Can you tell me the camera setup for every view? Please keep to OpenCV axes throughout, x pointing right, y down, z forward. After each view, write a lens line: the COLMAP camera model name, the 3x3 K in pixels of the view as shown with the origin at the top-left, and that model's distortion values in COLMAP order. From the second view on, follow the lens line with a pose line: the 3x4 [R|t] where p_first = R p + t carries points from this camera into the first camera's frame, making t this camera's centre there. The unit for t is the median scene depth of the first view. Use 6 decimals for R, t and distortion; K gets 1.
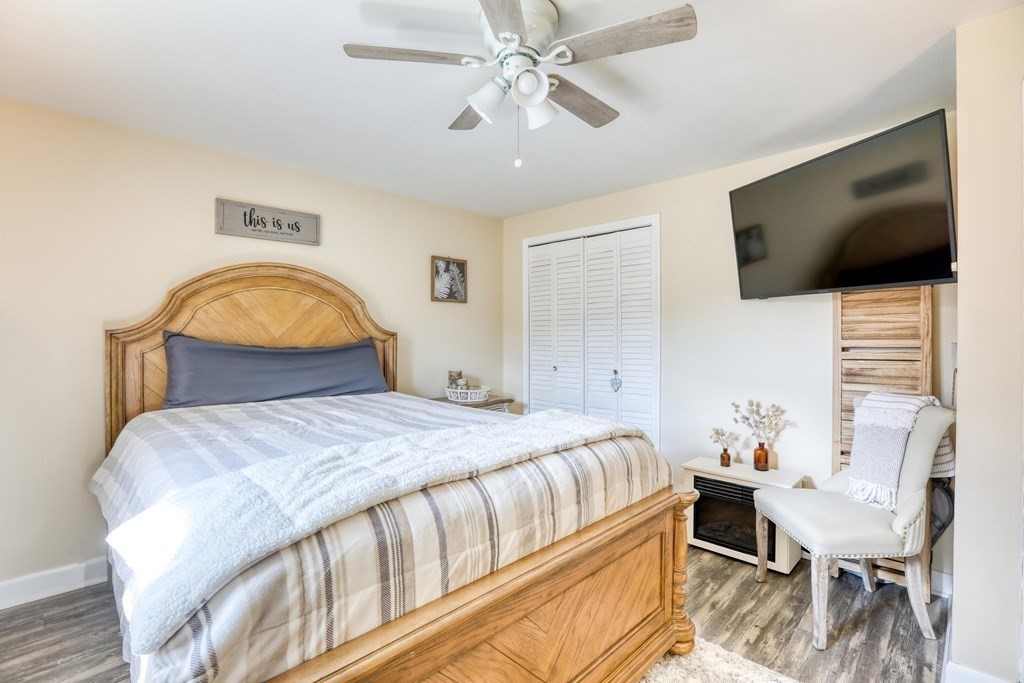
lens RADIAL K [[478.5, 0, 506.0], [0, 478.5, 339.2], [0, 0, 1]] dist [-0.027543, -0.000133]
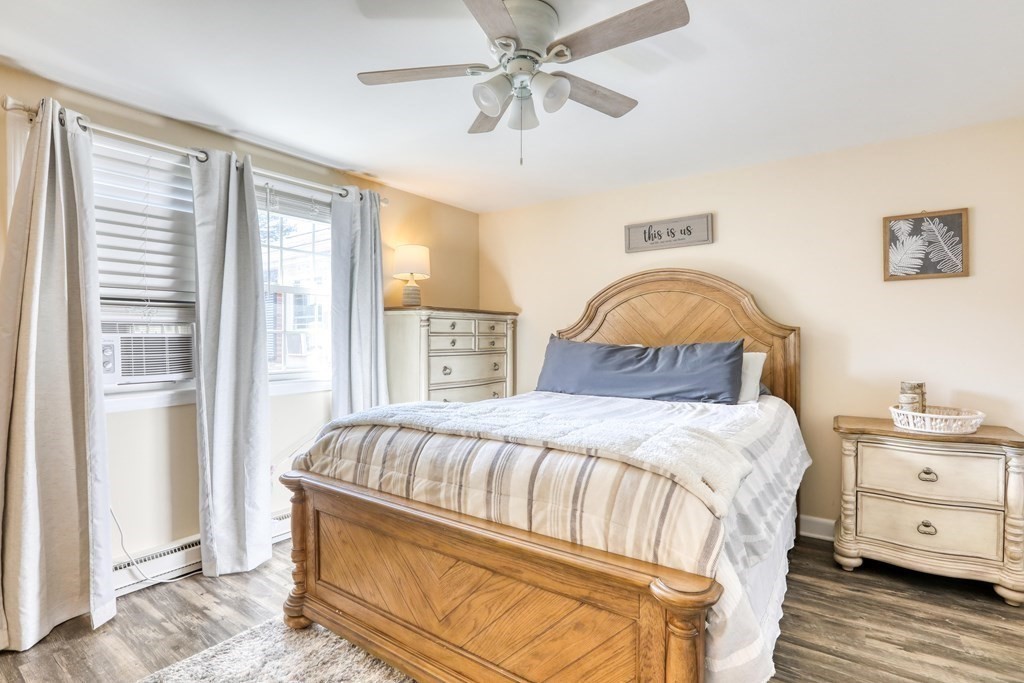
lens RADIAL K [[478.5, 0, 506.0], [0, 478.5, 339.2], [0, 0, 1]] dist [-0.027543, -0.000133]
pose [[0.163038, -0.000126, -0.986620, 0.567456], [-0.003978, 0.999992, -0.000785, 0.011275], [0.986612, 0.004052, 0.163036, 0.431072]]
